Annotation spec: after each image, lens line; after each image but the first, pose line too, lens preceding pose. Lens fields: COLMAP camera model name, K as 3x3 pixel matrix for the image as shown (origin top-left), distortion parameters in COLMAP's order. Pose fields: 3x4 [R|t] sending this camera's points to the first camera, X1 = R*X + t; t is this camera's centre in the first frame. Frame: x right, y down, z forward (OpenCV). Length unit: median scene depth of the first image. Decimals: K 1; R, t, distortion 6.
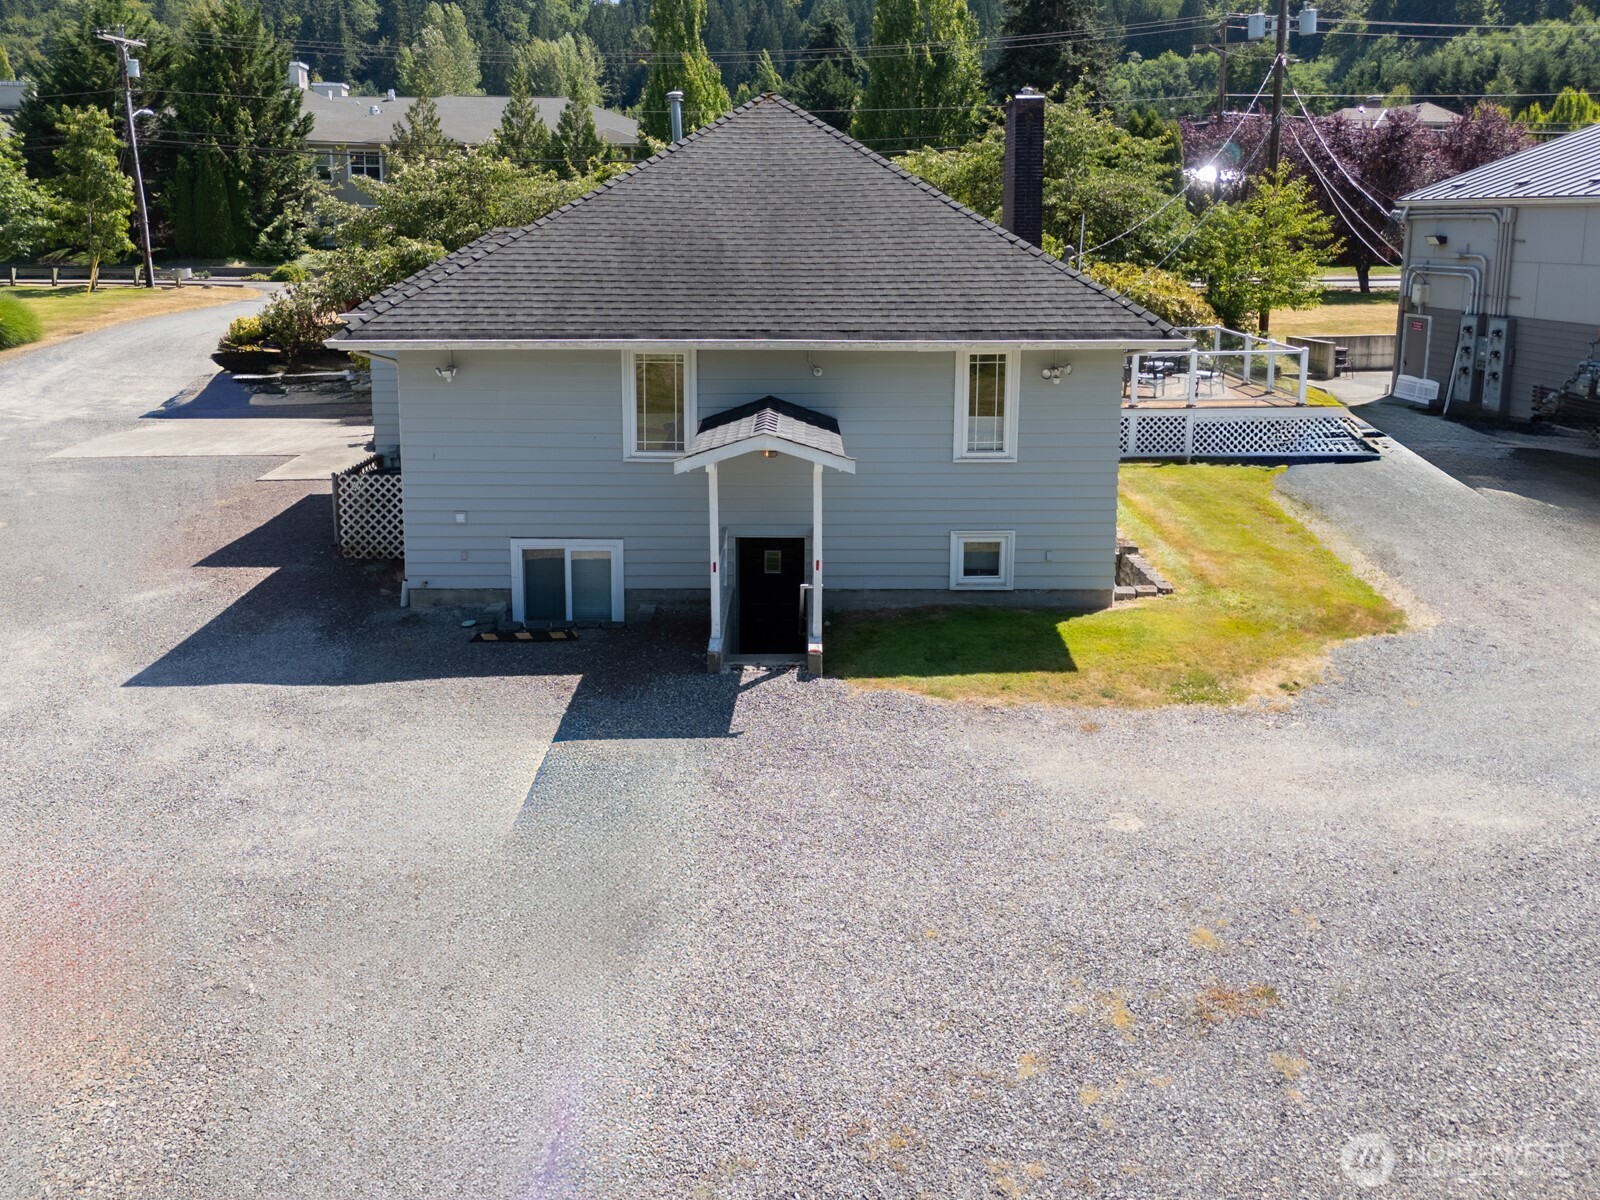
lens RADIAL K [[1194.6, 0, 799.5], [0, 1194.6, 583.7], [0, 0, 1]] dist [0.079197, -0.076340]
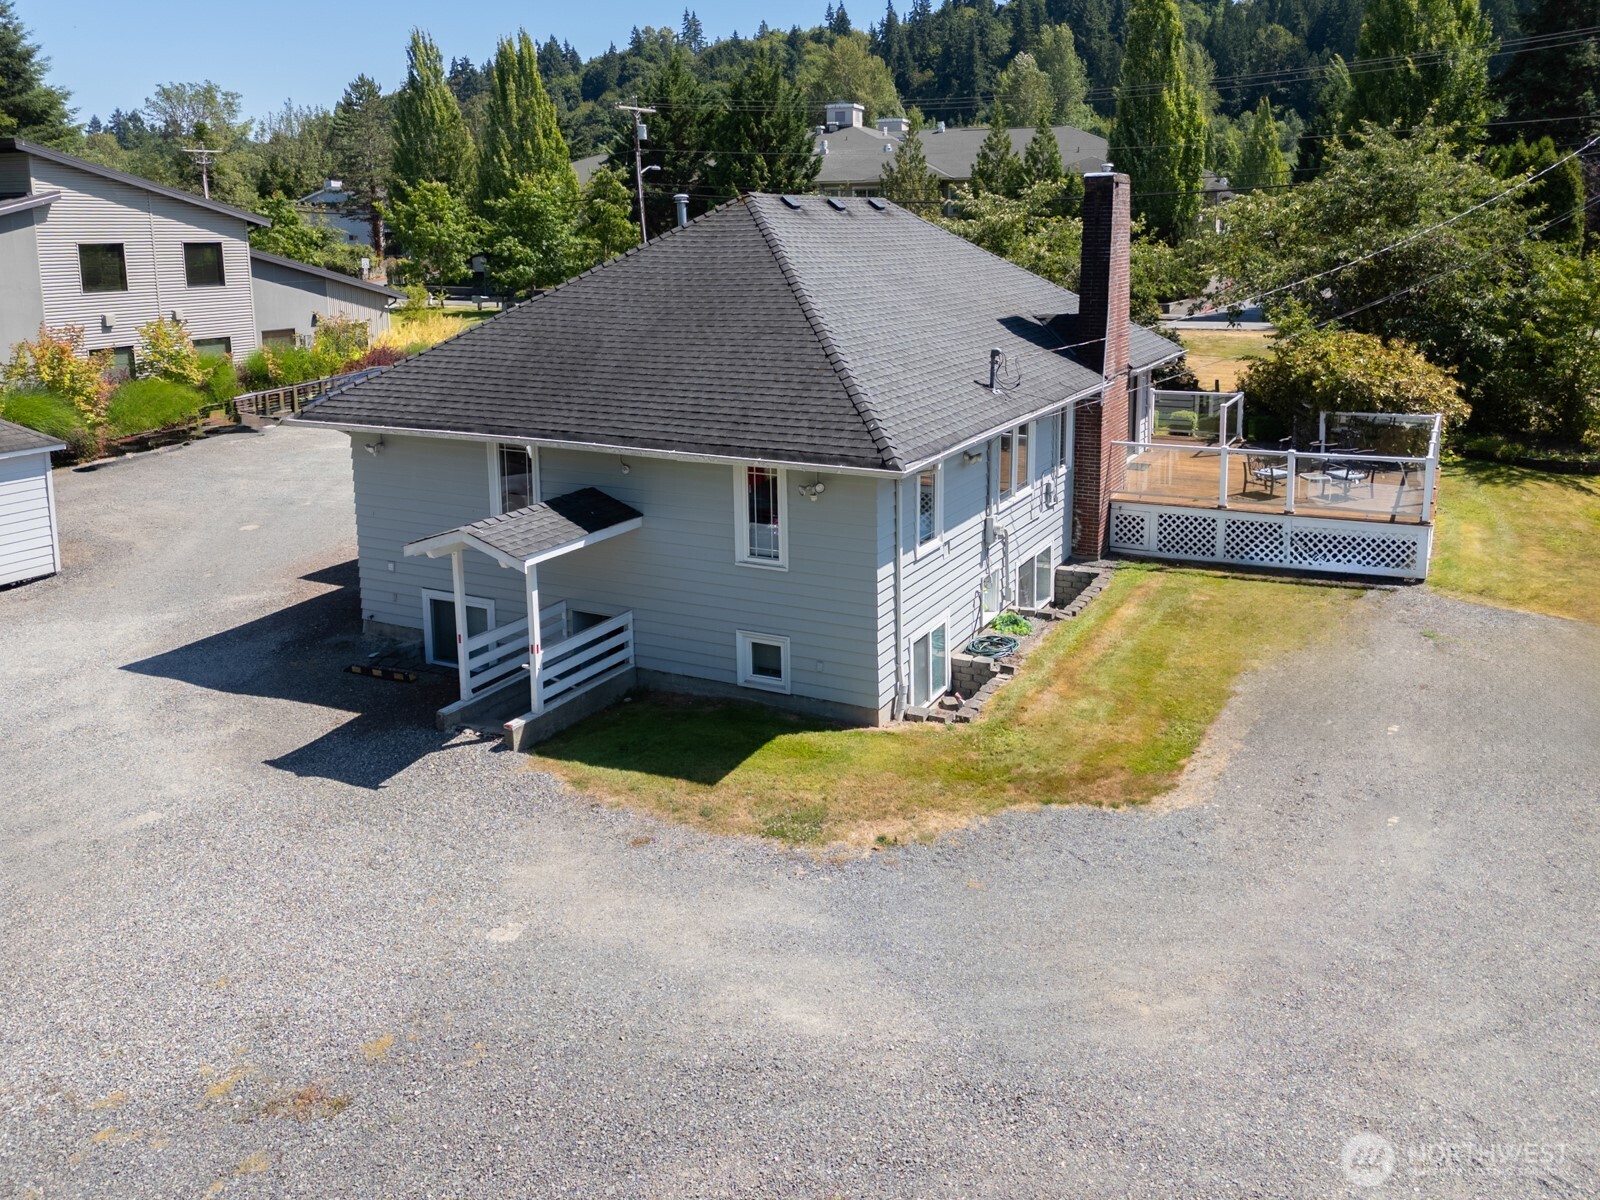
lens RADIAL K [[1188.3, 0, 800.0], [0, 1188.3, 600.0], [0, 0, 1]] dist [0.084510, -0.072997]
pose [[0.900936, 0.118099, -0.417574, 0.597099], [-0.117593, 0.992694, 0.027043, -0.102757], [0.417717, 0.024740, 0.908241, 0.081100]]
